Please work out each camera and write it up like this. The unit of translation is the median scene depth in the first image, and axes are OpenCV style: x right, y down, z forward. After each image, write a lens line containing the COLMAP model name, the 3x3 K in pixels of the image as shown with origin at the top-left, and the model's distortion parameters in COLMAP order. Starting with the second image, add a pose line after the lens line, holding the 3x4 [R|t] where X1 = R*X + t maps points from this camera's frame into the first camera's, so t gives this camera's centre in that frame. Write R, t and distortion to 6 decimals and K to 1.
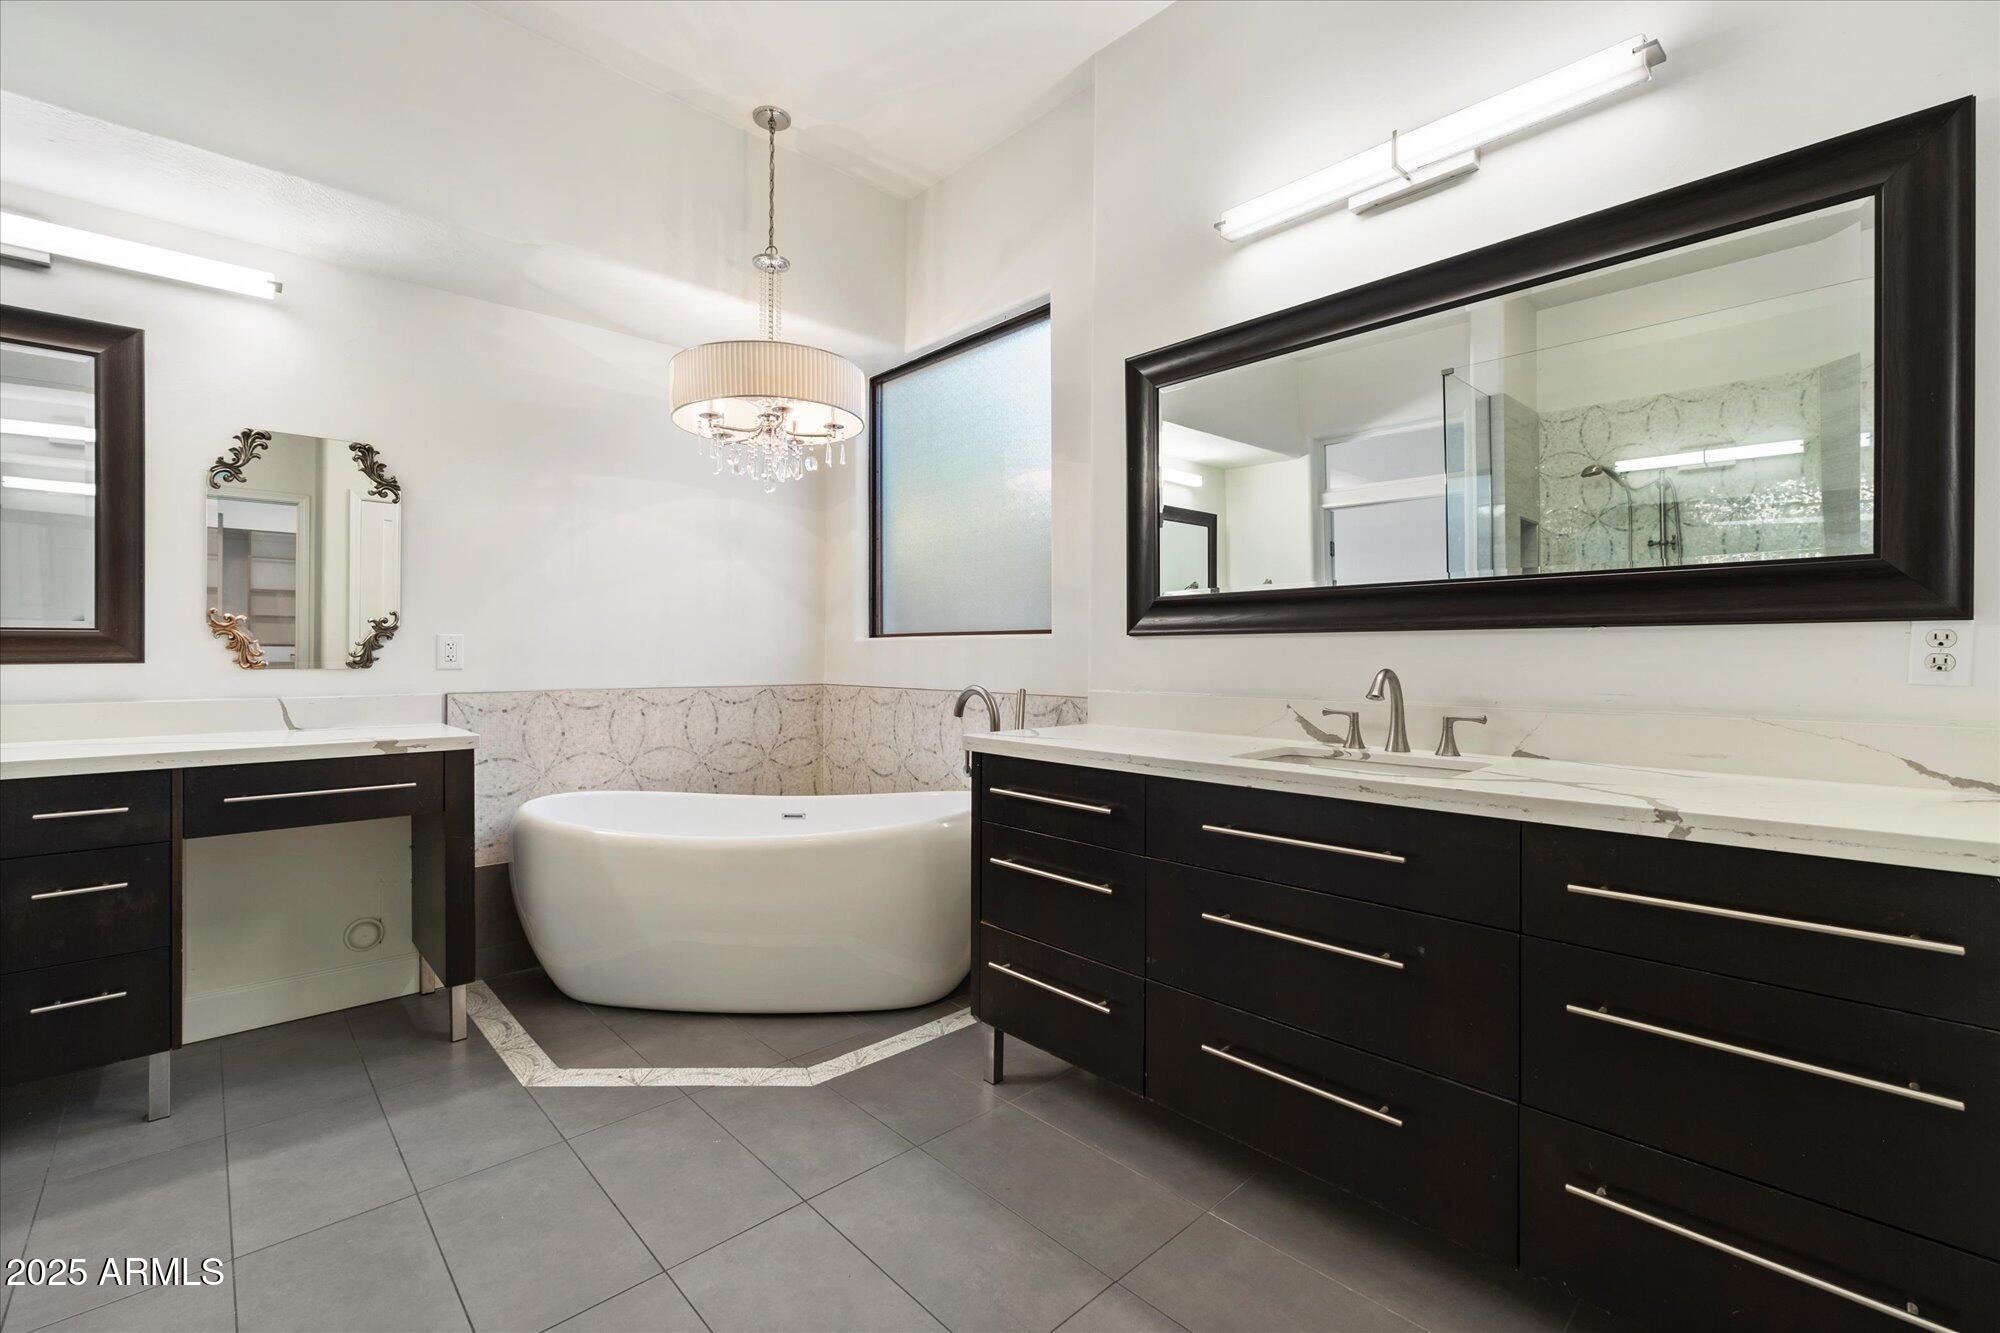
lens RADIAL K [[847.4, 0, 1013.0], [0, 847.4, 657.8], [0, 0, 1]] dist [0.000039, 0.000160]
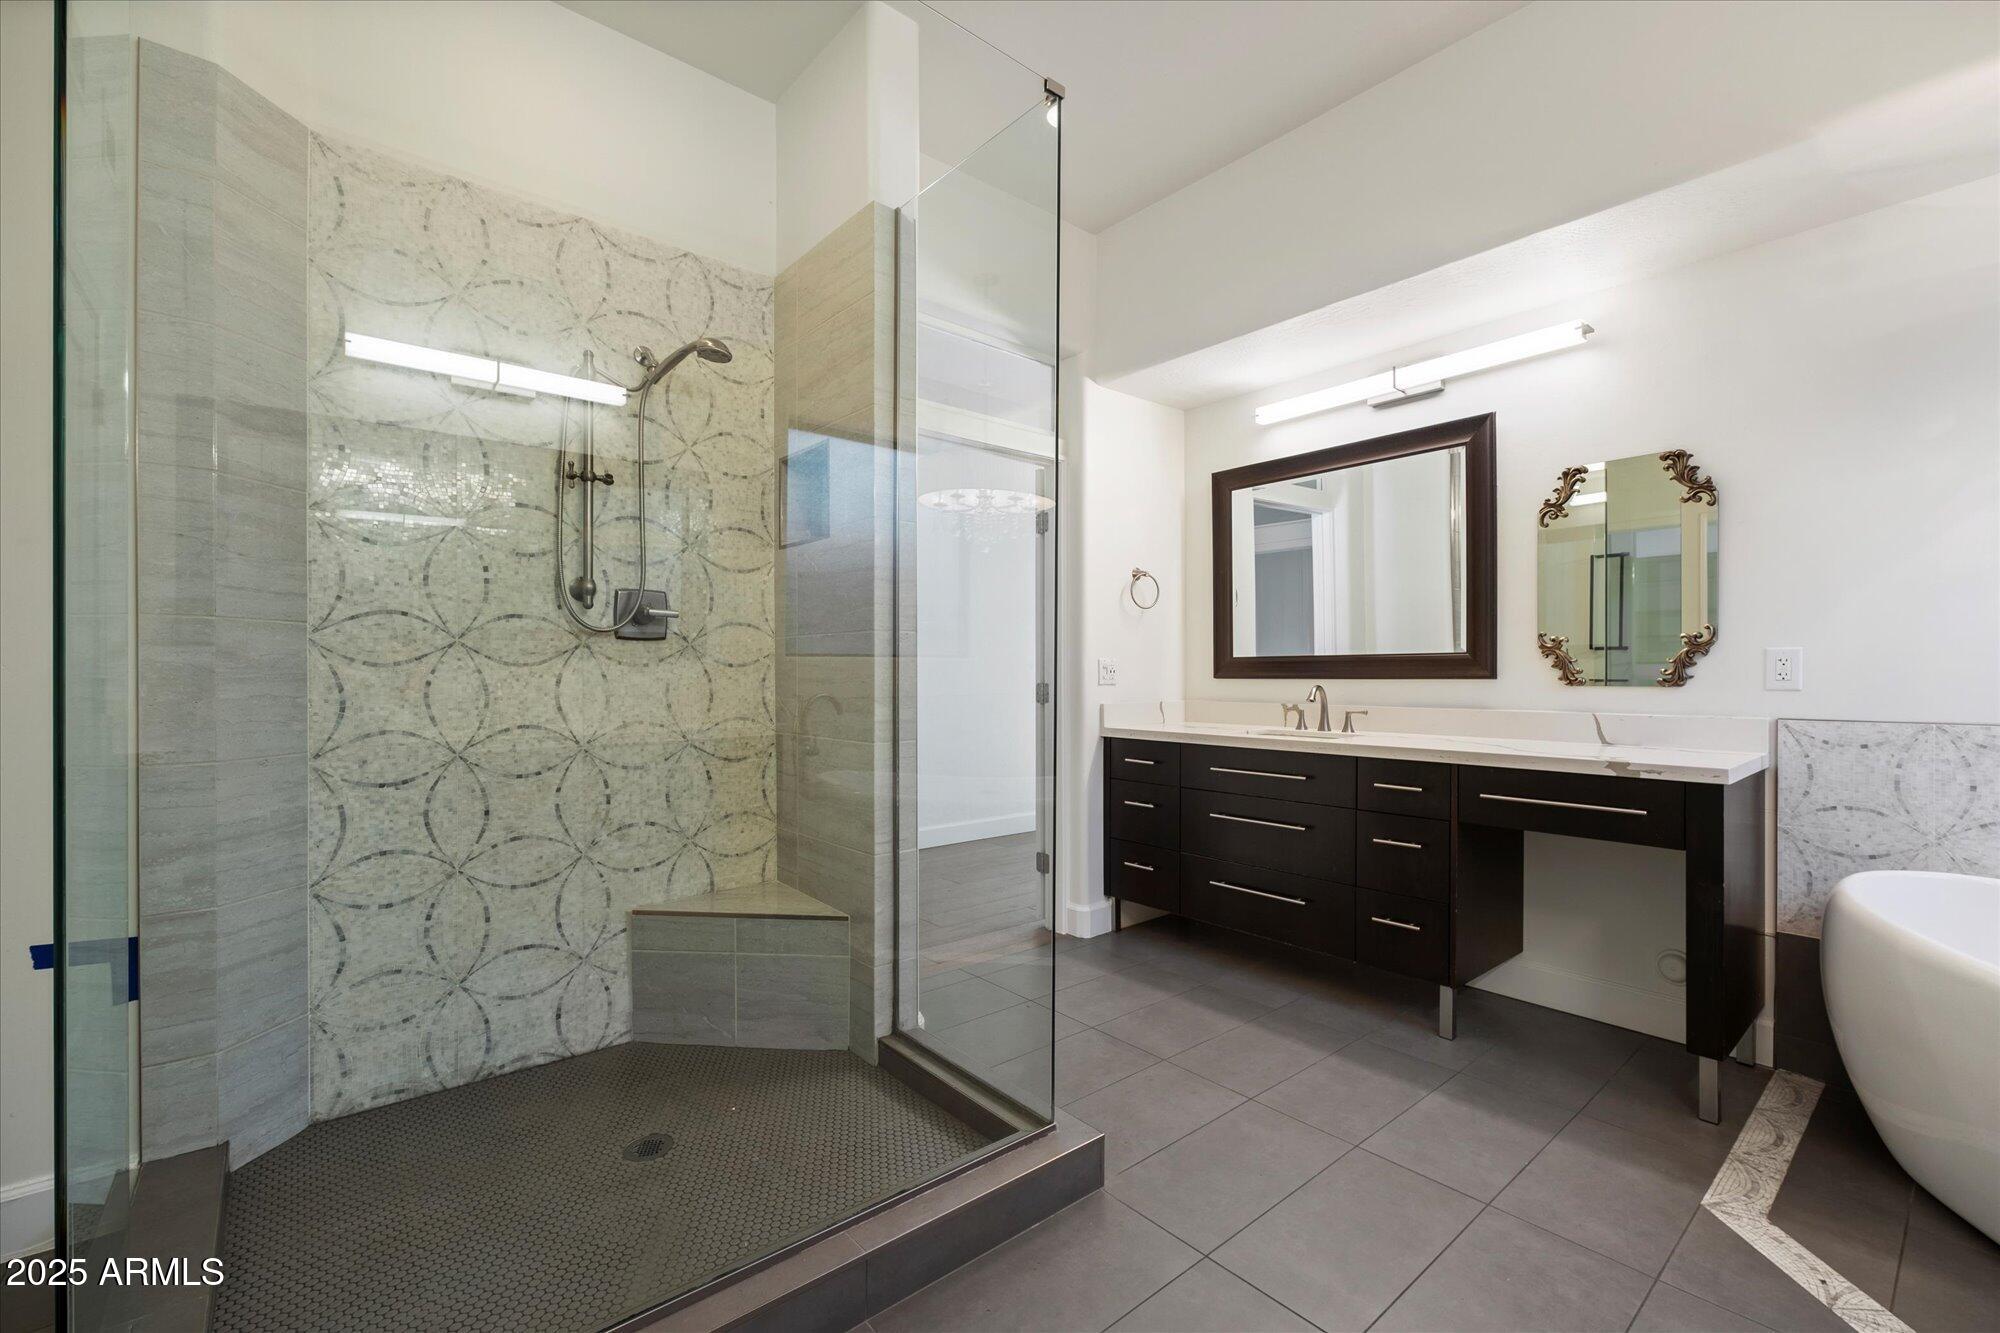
lens RADIAL K [[847.4, 0, 1014.6], [0, 847.4, 670.8], [0, 0, 1]] dist [0.000039, 0.000160]
pose [[-0.045951, -0.001638, -0.998942, 0.230888], [-0.001593, 0.999998, -0.001566, -0.003149], [0.998942, 0.001520, -0.045954, 0.327004]]
